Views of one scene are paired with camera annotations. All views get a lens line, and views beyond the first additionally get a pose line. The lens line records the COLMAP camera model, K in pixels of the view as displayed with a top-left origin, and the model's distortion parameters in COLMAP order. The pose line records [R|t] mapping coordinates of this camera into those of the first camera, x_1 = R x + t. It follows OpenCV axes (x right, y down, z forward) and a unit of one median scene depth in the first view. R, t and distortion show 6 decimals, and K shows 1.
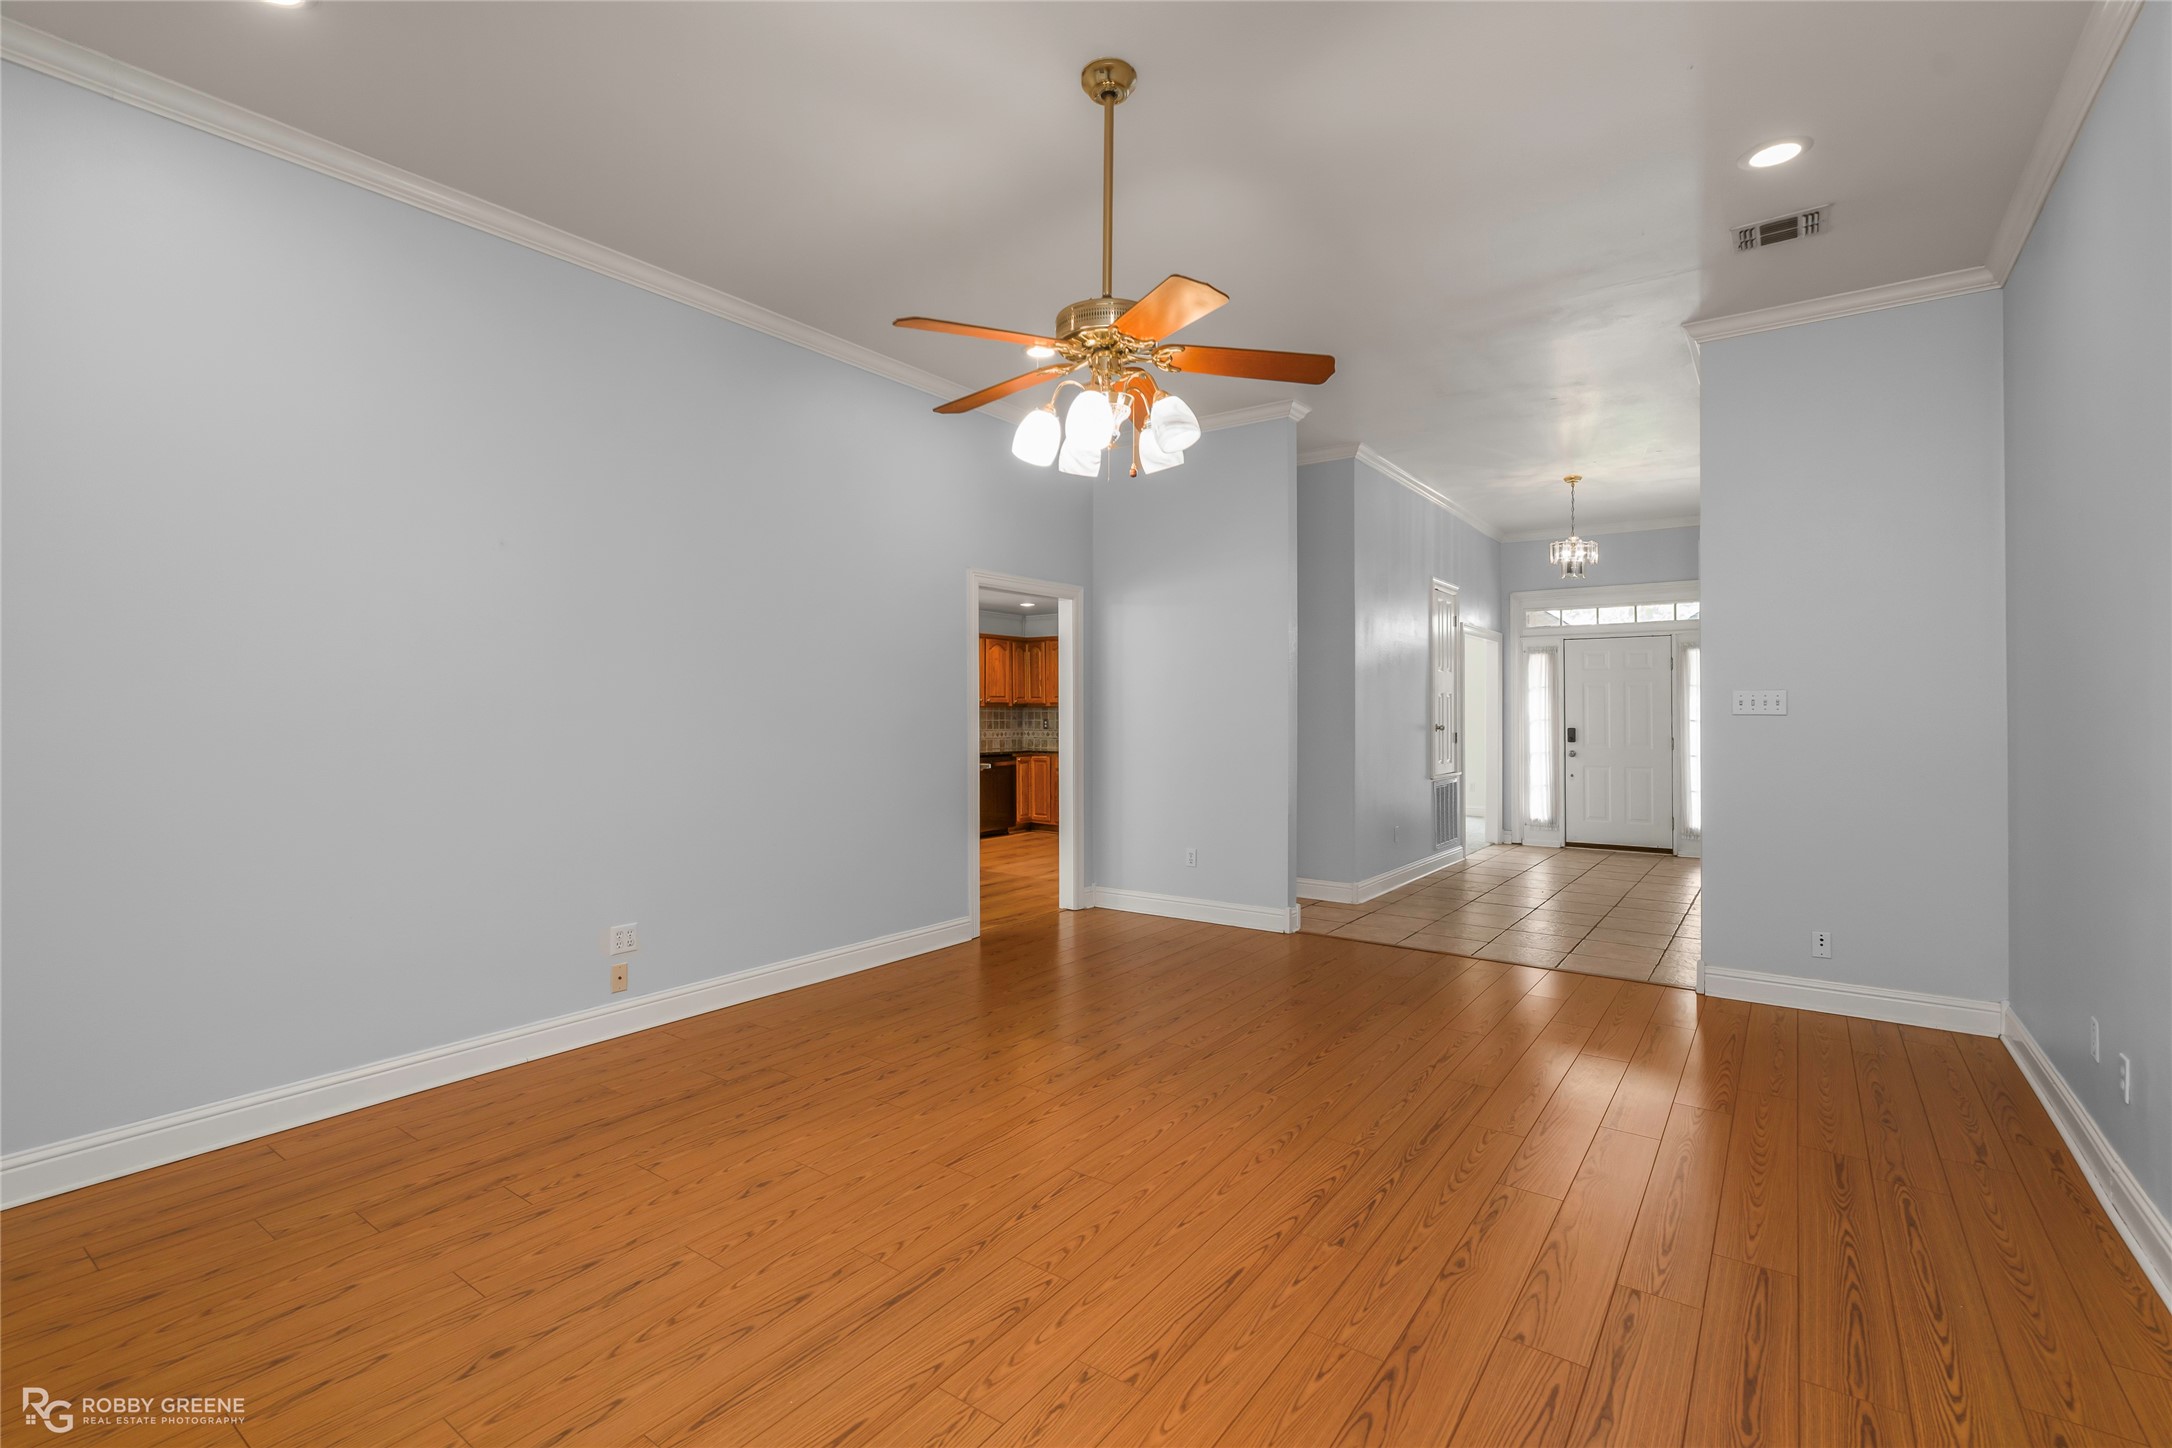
lens RADIAL K [[997.9, 0, 1090.1], [0, 997.9, 721.6], [0, 0, 1]] dist [-0.004857, 0.003173]
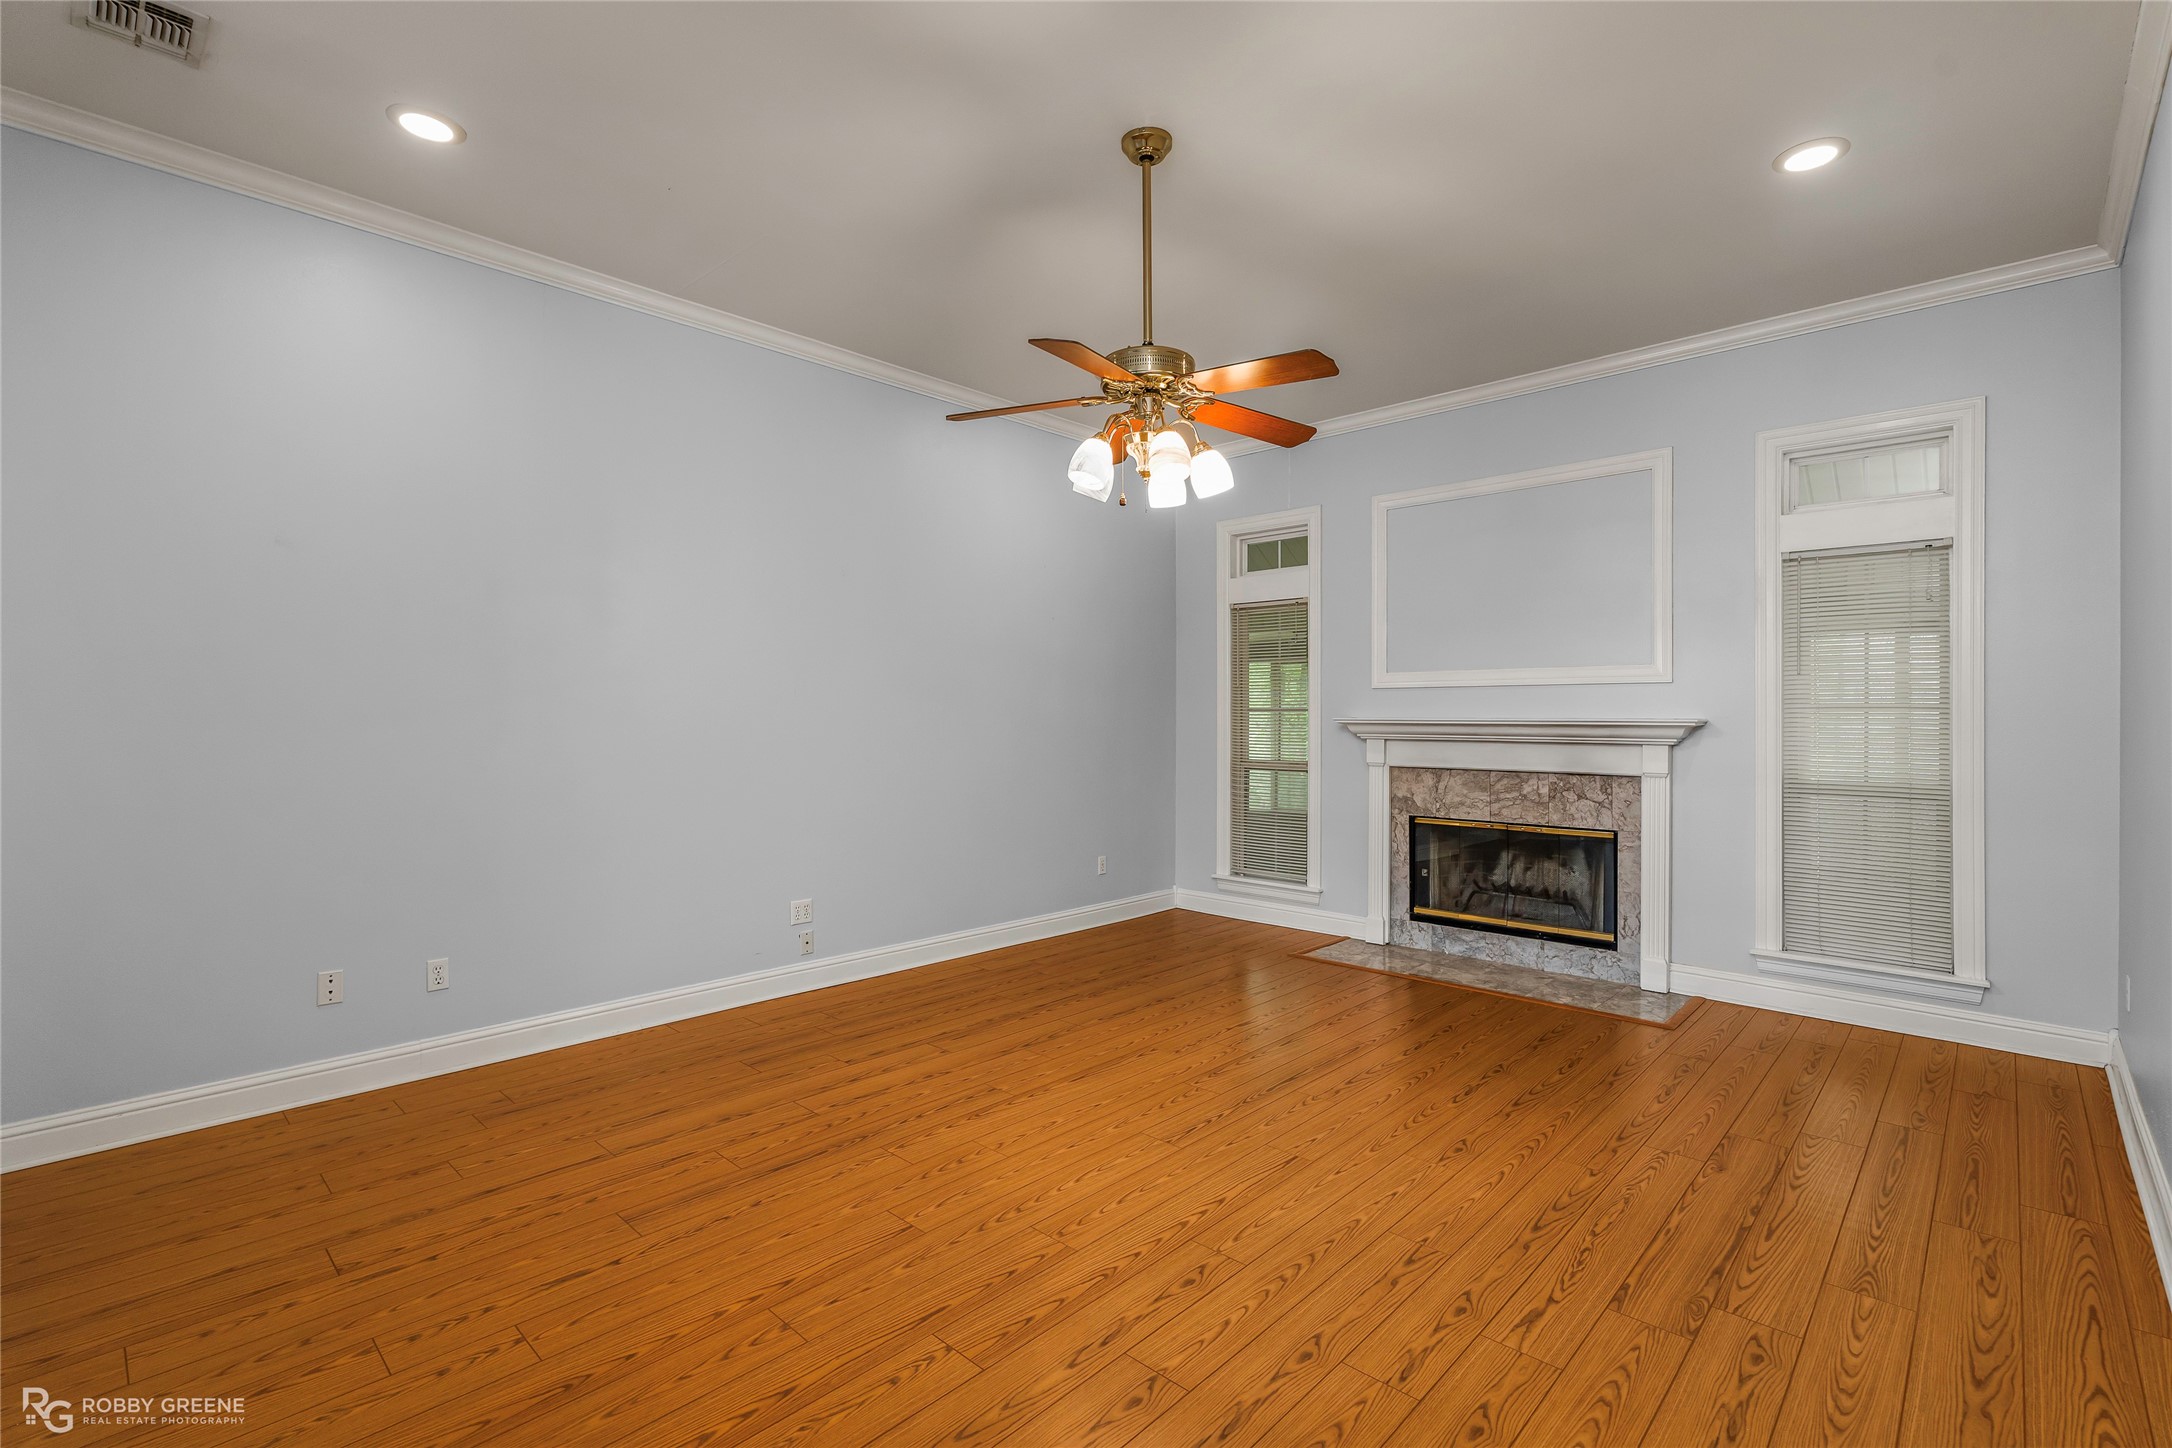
lens RADIAL K [[997.9, 0, 1088.1], [0, 997.9, 709.8], [0, 0, 1]] dist [-0.004857, 0.003173]
pose [[-0.990947, -0.002697, 0.134226, -0.064516], [-0.001752, 0.999973, 0.007156, -0.029096], [-0.134241, 0.006856, -0.990925, 2.027814]]
